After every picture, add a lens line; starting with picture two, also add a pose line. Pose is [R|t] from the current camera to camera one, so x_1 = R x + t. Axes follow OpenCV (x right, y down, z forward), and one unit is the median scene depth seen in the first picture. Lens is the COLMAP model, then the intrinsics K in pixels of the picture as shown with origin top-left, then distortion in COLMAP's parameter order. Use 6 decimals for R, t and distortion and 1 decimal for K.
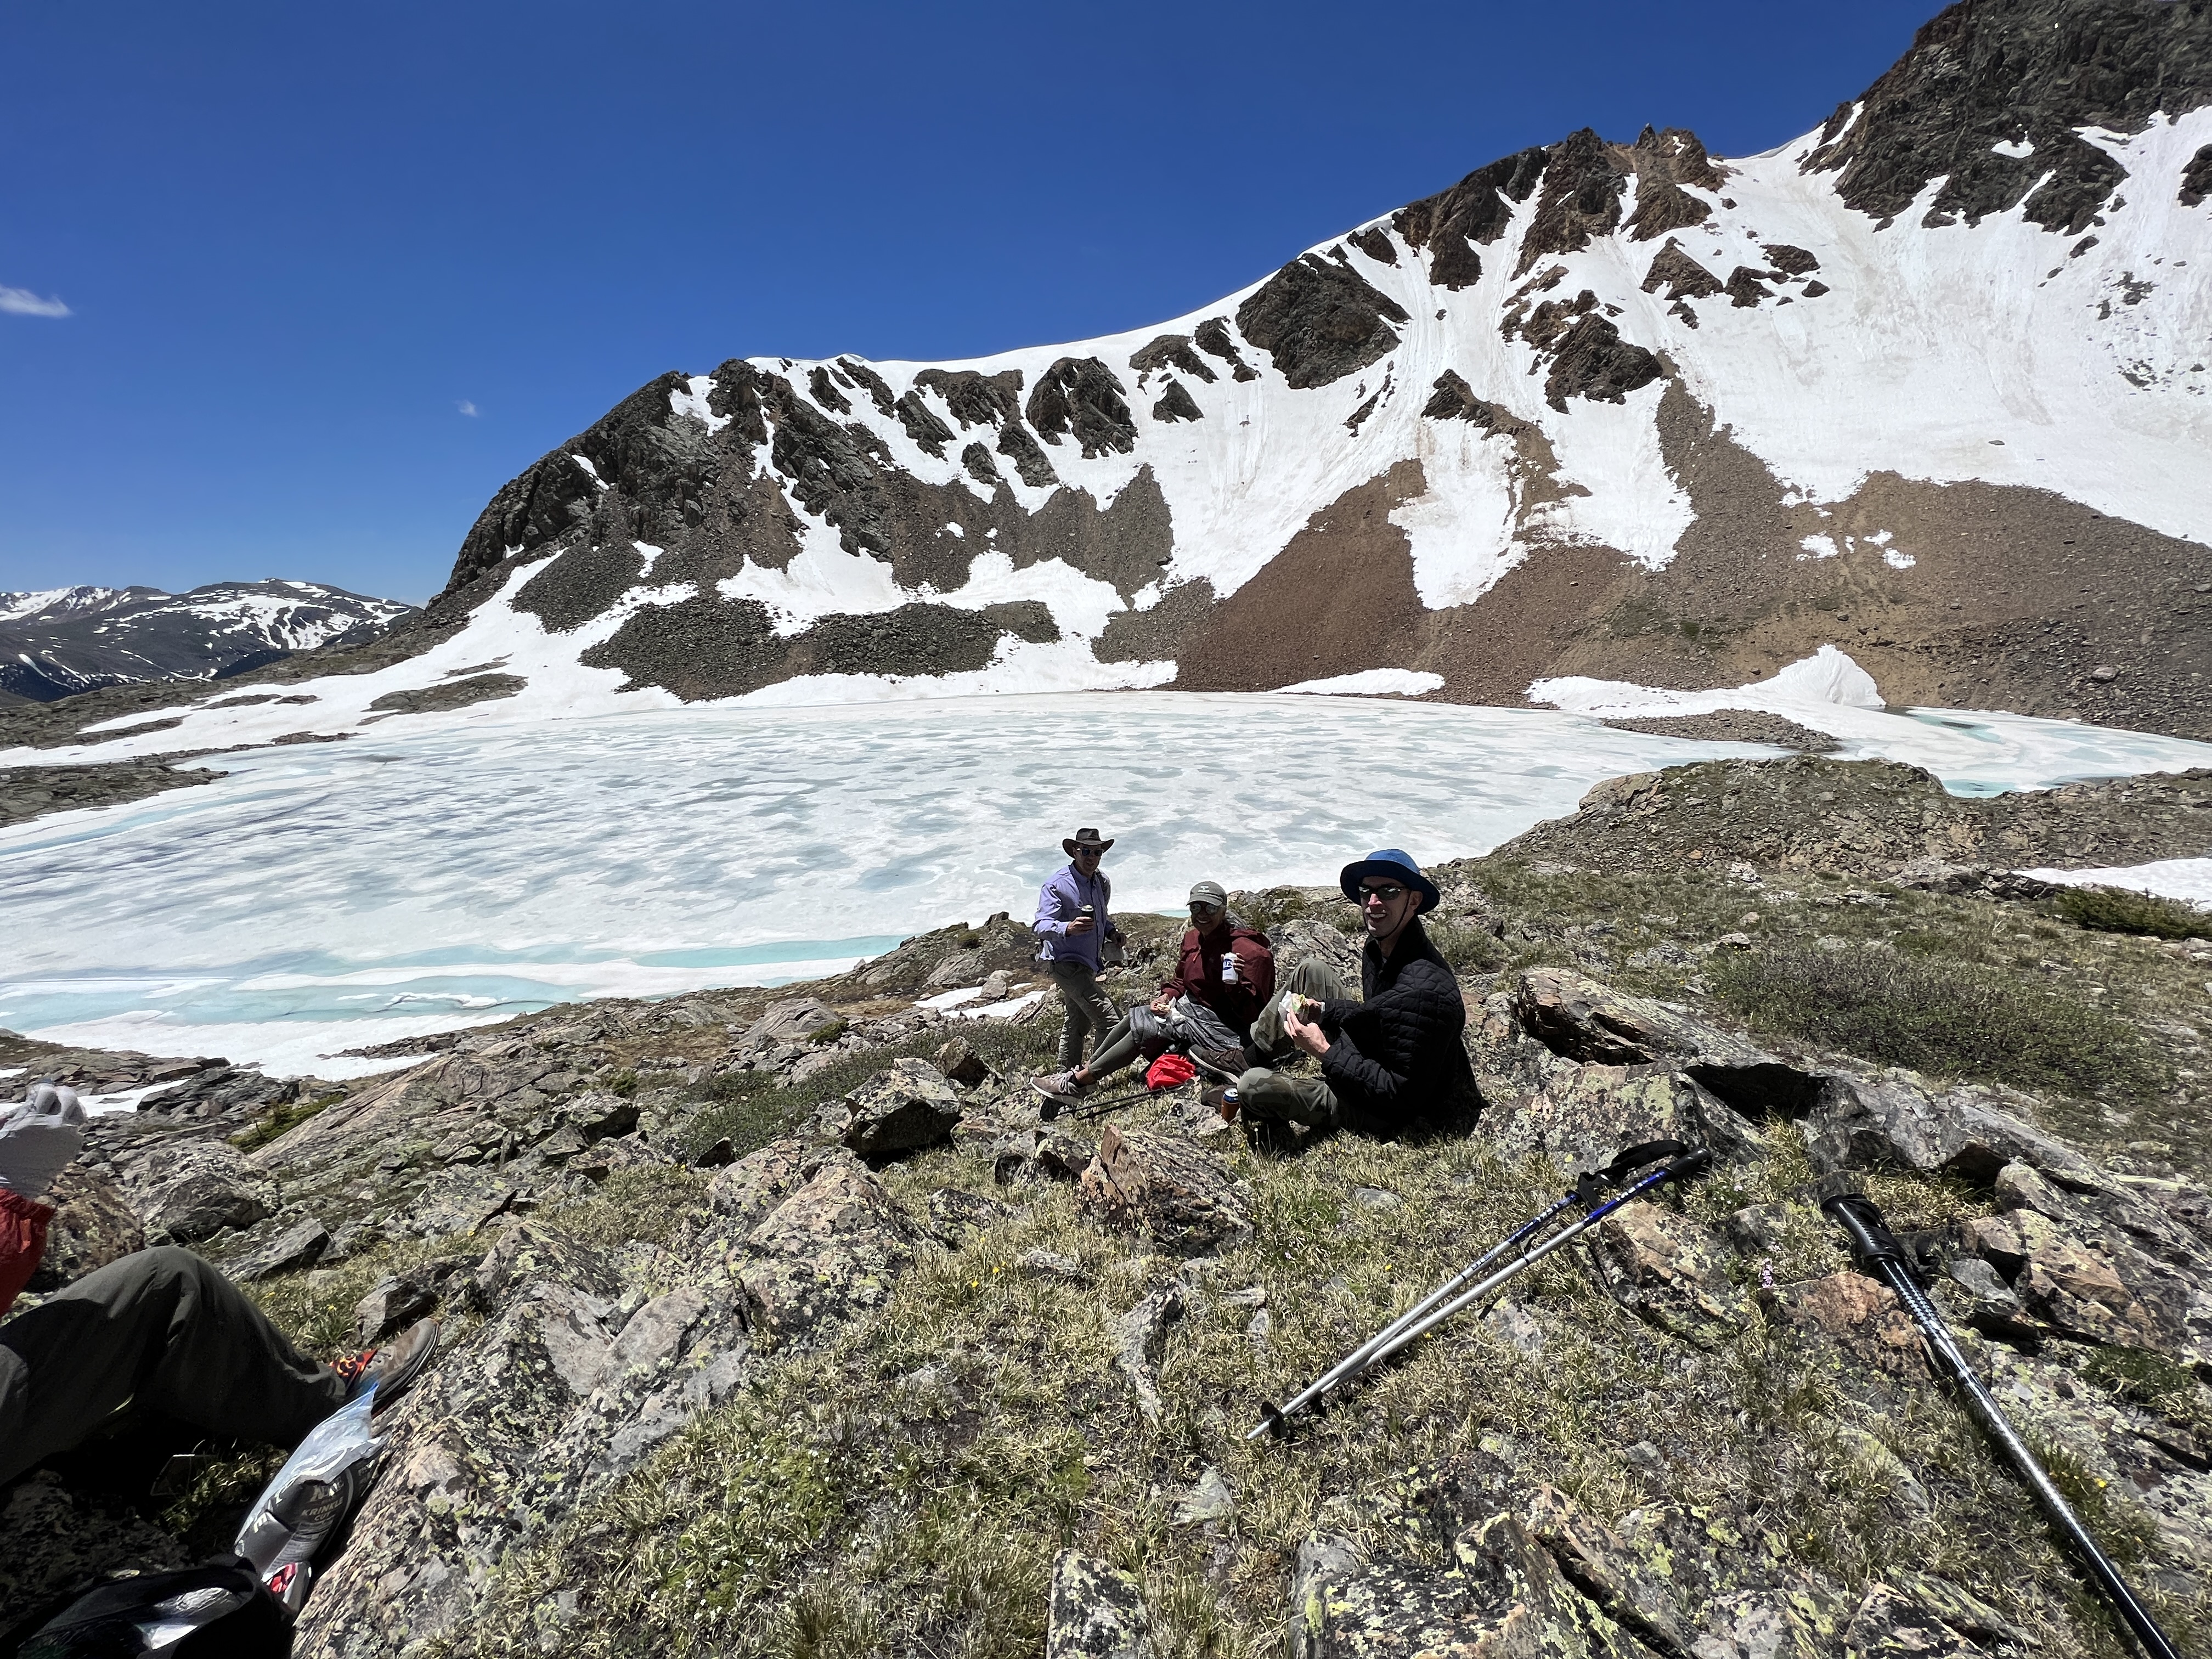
lens RADIAL K [[872.4, 0, 1109.3], [0, 872.4, 835.4], [0, 0, 1]] dist [-0.002033, -0.000532]
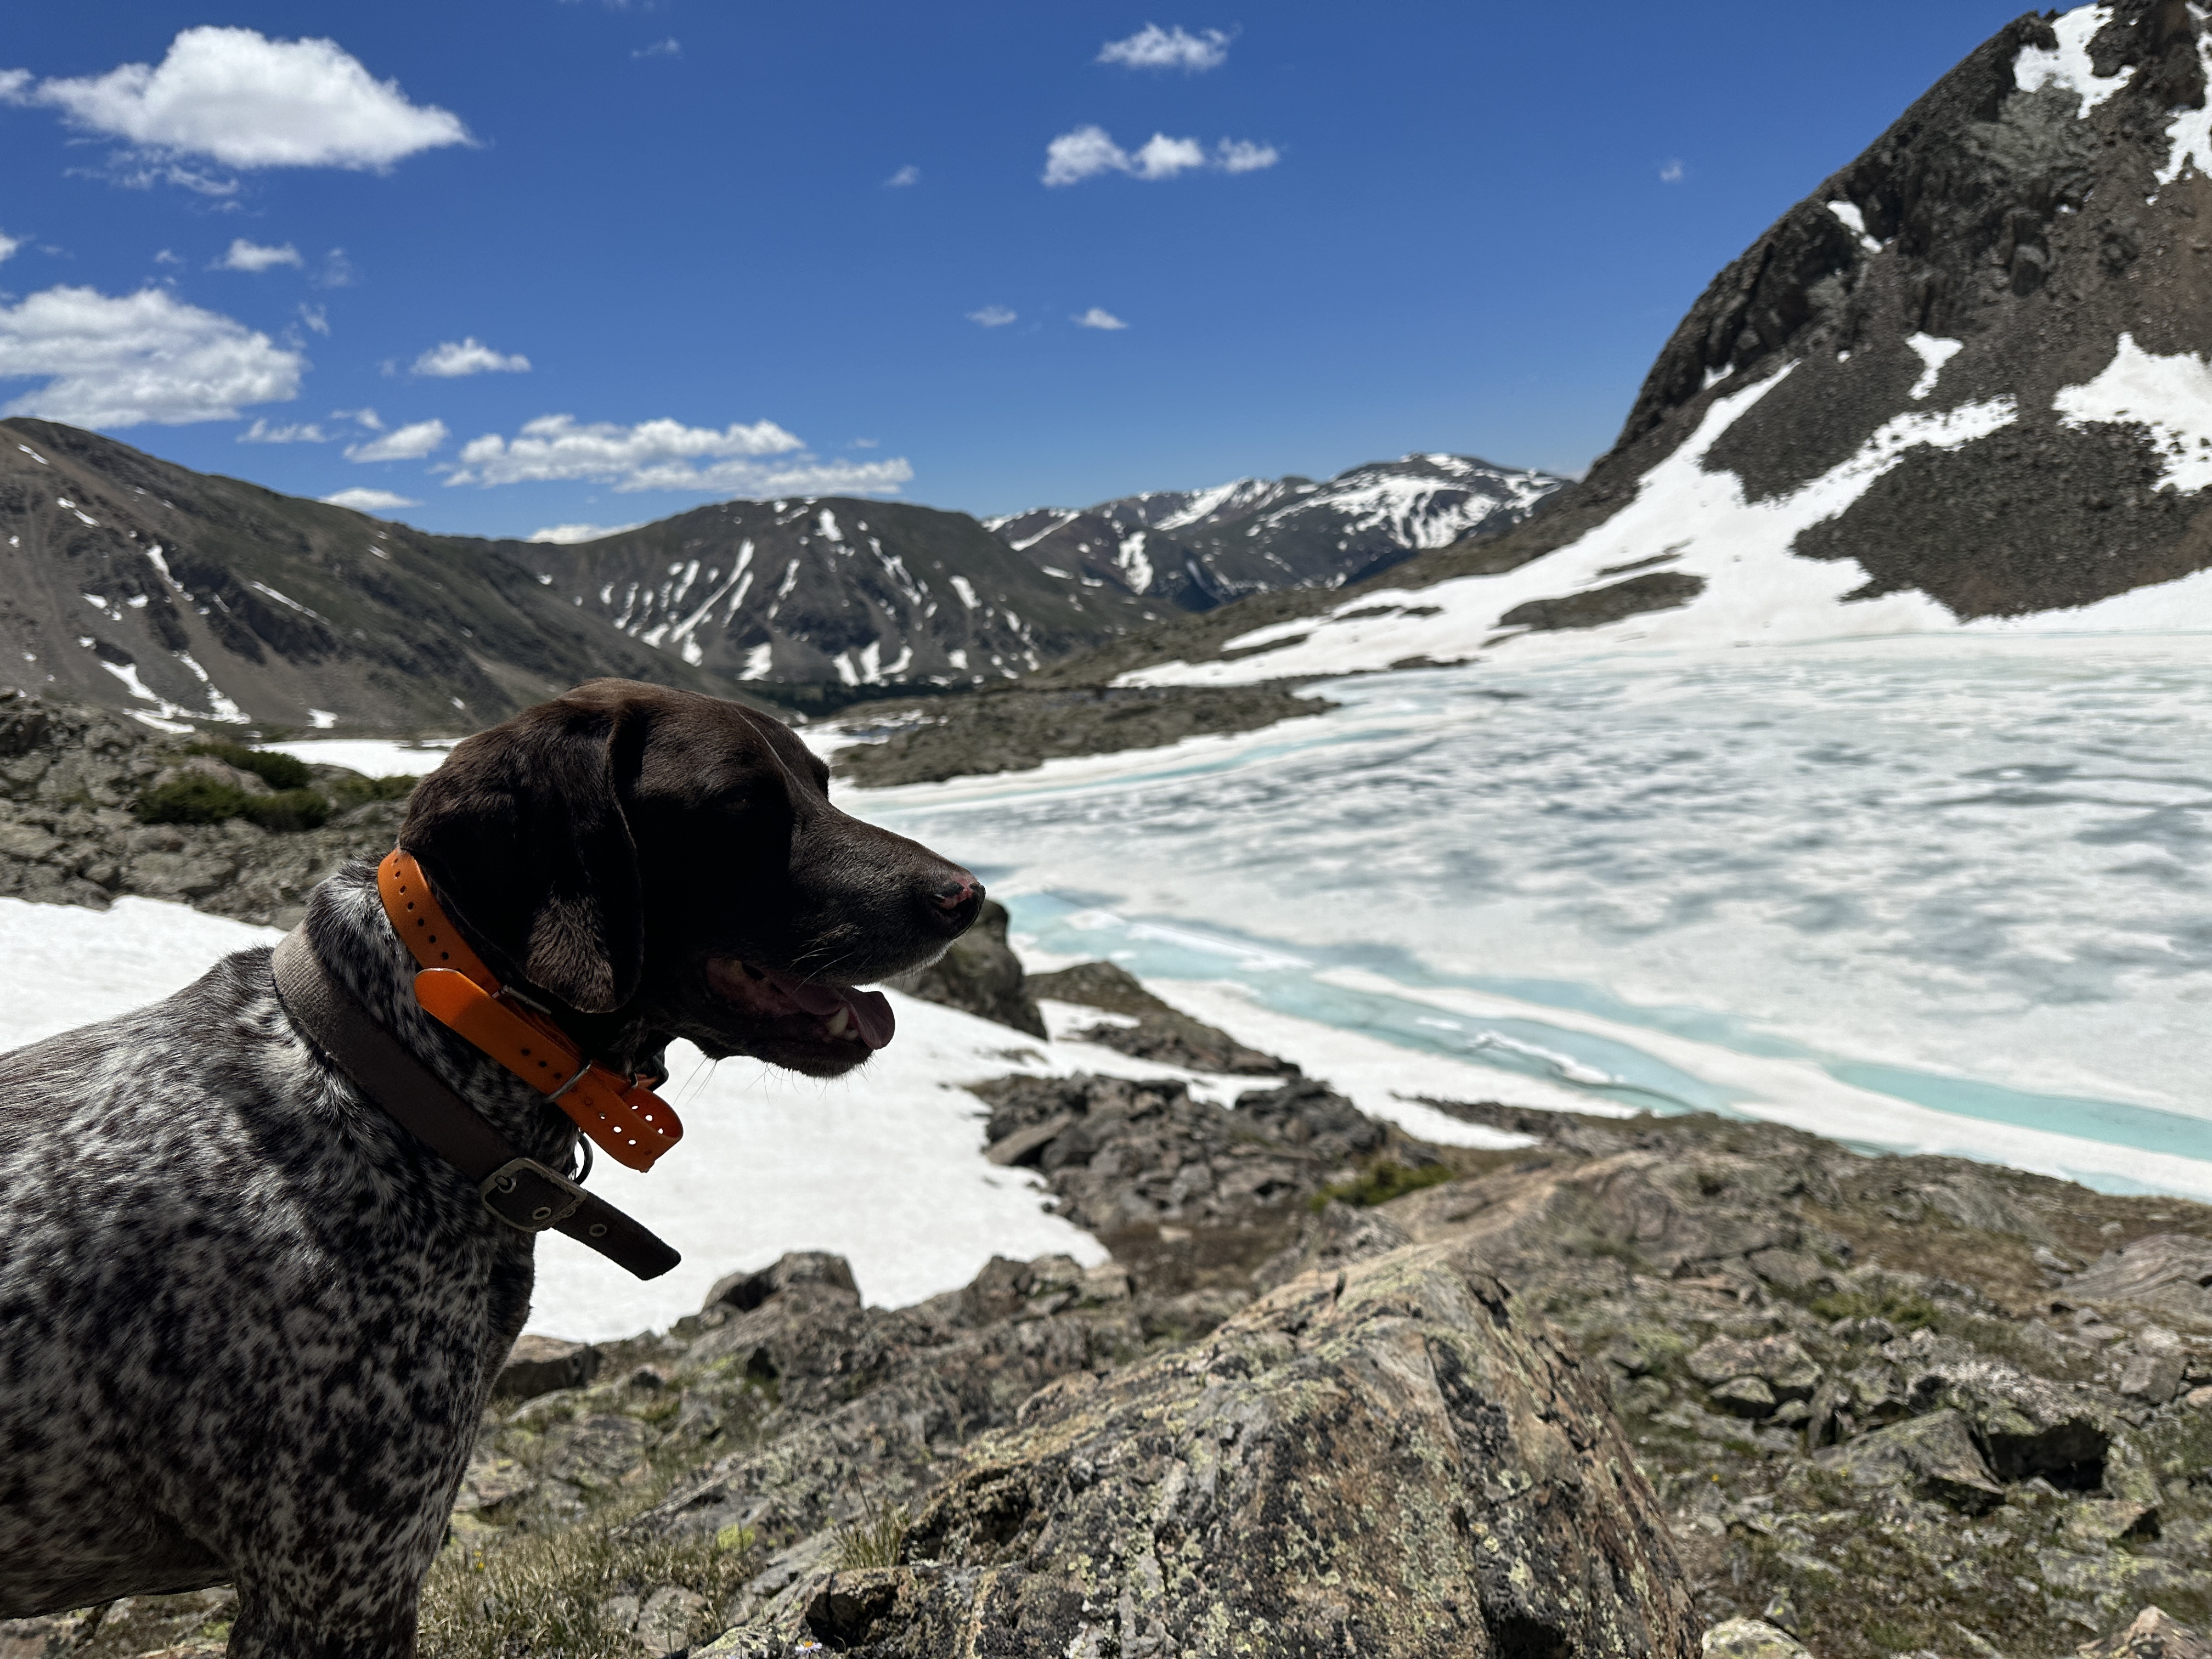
lens RADIAL K [[1560.1, 0, 1116.8], [0, 1560.1, 824.4], [0, 0, 1]] dist [0.035640, -0.050506]
pose [[0.595460, 0.114675, -0.795159, -0.007634], [-0.134177, 0.990054, 0.042302, 0.001606], [0.792101, 0.081503, 0.604924, 0.004225]]
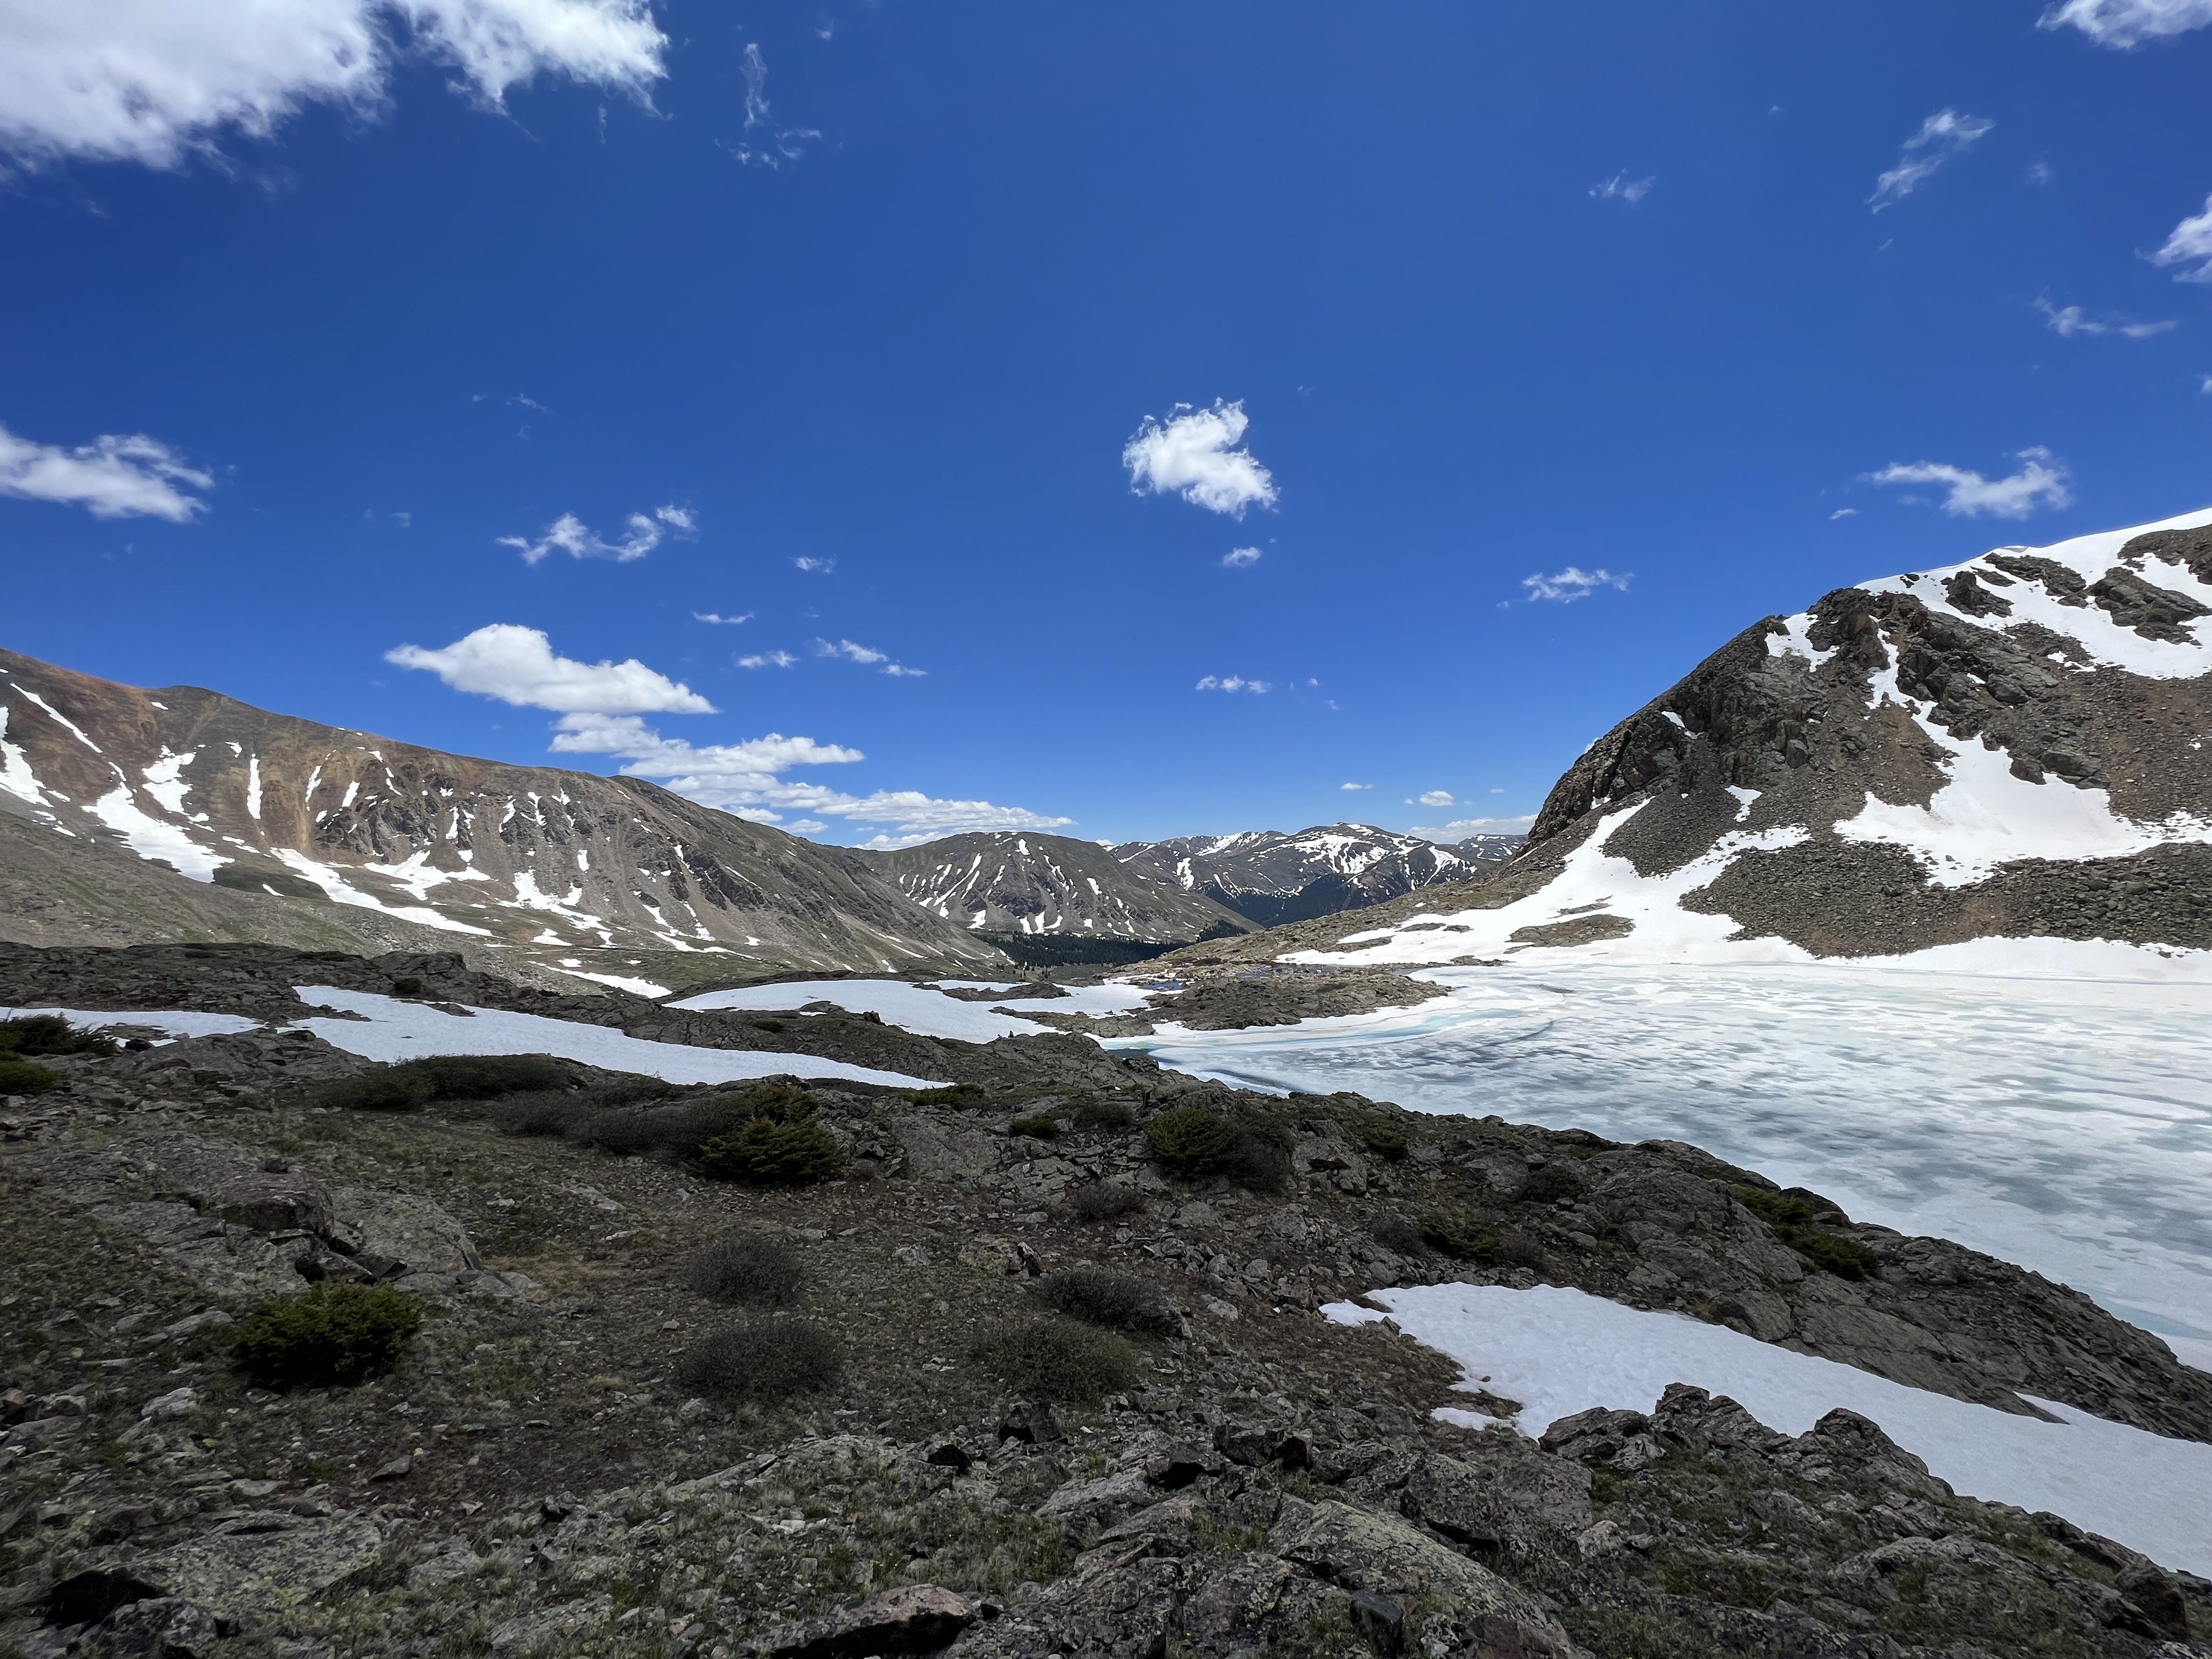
lens RADIAL K [[872.4, 0, 1113.4], [0, 872.4, 835.8], [0, 0, 1]] dist [-0.002033, -0.000532]
pose [[0.543624, -0.024320, -0.838977, -0.097165], [-0.189598, 0.970185, -0.150976, 0.000322], [0.817634, 0.241143, 0.522804, -0.082052]]
